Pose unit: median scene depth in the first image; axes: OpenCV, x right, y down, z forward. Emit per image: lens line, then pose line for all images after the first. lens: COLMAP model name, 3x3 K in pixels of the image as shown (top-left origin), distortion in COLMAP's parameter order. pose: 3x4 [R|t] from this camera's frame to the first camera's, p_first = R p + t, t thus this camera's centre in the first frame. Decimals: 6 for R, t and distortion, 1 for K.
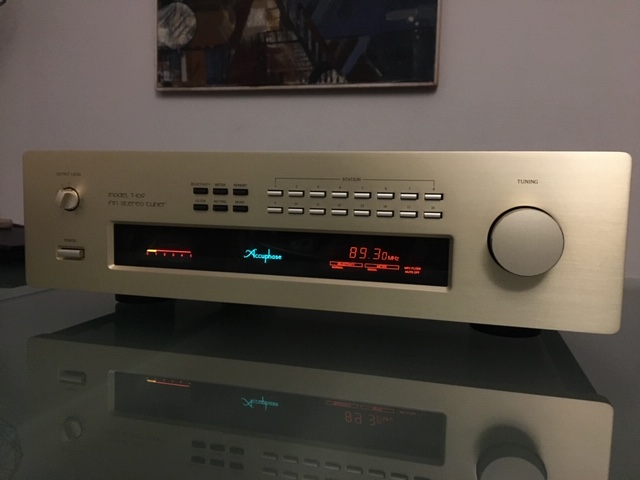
lens RADIAL K [[532.7, 0, 320.0], [0, 532.7, 240.0], [0, 0, 1]] dist [0.063360, -0.100855]
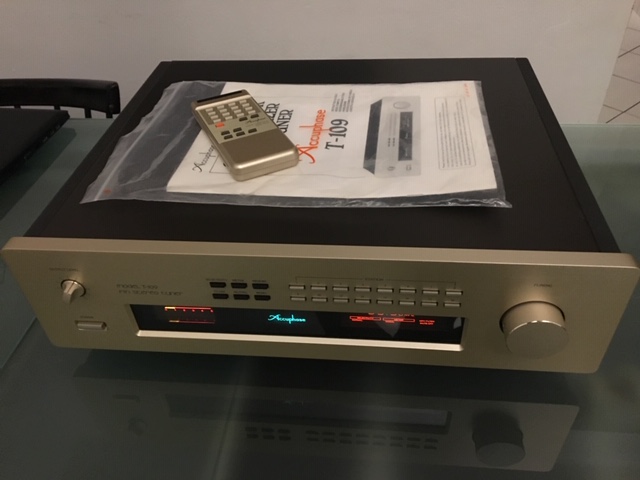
lens RADIAL K [[532.7, 0, 320.0], [0, 532.7, 240.0], [0, 0, 1]] dist [0.063360, -0.100855]
pose [[0.983699, -0.159826, 0.082411, -0.096098], [0.085676, 0.819496, 0.566644, -0.639627], [-0.158100, -0.550347, 0.819831, 0.186339]]
